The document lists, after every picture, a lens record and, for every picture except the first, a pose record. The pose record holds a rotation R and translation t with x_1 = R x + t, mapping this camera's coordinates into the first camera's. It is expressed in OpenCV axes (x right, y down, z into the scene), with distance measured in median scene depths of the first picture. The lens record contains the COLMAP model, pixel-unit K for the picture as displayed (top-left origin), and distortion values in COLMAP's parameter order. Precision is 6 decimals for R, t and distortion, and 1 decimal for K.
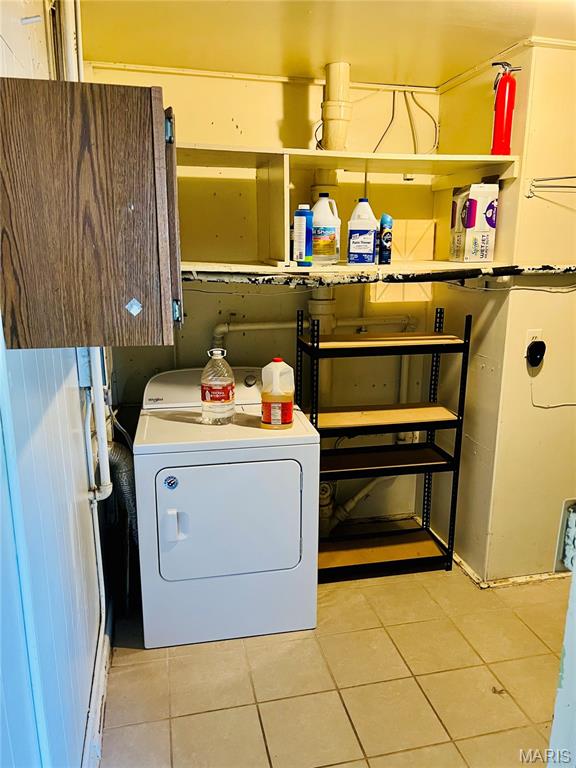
lens RADIAL K [[579.1, 0, 287.1], [0, 579.1, 383.2], [0, 0, 1]] dist [0.052017, -0.057680]
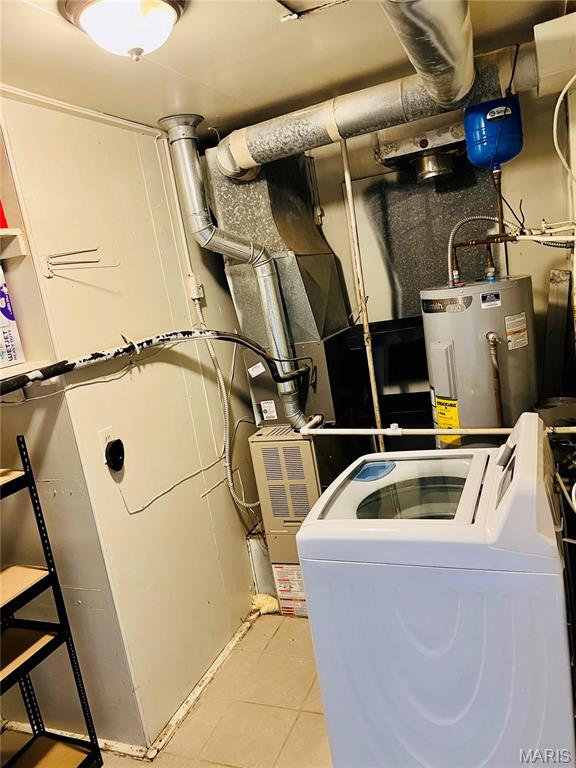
lens RADIAL K [[579.1, 0, 289.7], [0, 579.1, 387.1], [0, 0, 1]] dist [0.052017, -0.057680]
pose [[0.569793, -0.243240, 0.784966, -0.061112], [0.343440, 0.938260, 0.041445, -0.093142], [-0.746583, 0.245973, 0.618152, 0.284028]]
